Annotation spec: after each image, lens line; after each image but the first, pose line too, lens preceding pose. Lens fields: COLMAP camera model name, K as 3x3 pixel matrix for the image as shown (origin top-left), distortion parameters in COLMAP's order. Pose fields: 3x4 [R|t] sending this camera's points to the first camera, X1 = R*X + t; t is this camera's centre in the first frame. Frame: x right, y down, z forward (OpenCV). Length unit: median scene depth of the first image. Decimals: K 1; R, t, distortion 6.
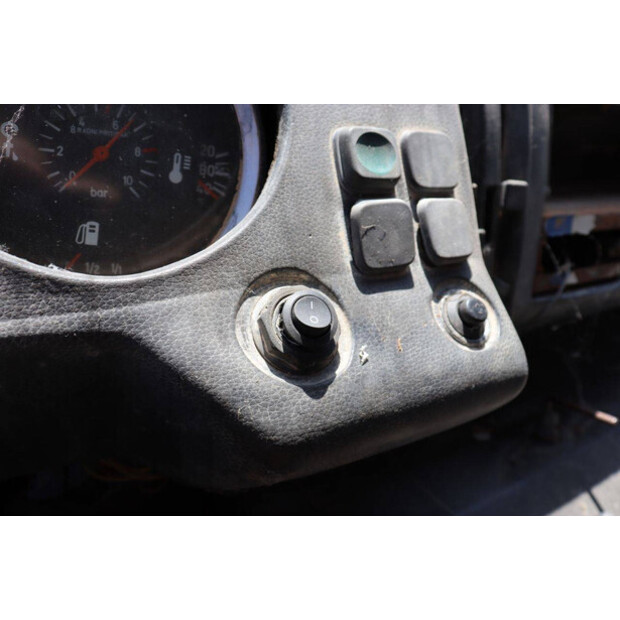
lens RADIAL K [[516.5, 0, 310.0], [0, 516.5, 310.0], [0, 0, 1]] dist [-0.181843, 0.137194]
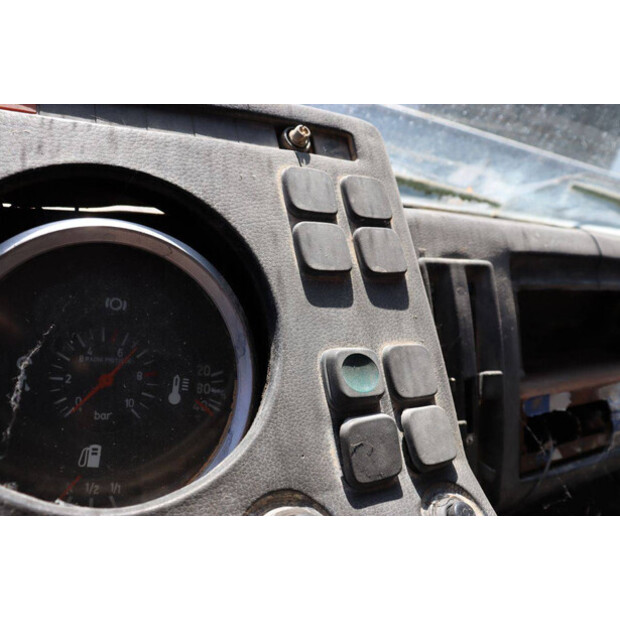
lens RADIAL K [[523.3, 0, 310.0], [0, 523.3, 310.0], [0, 0, 1]] dist [-0.177406, 0.142572]
pose [[0.998972, -0.024544, 0.038105, -0.017580], [0.034654, 0.955458, -0.293085, -0.116492], [-0.029214, 0.294105, 0.955327, -0.105324]]
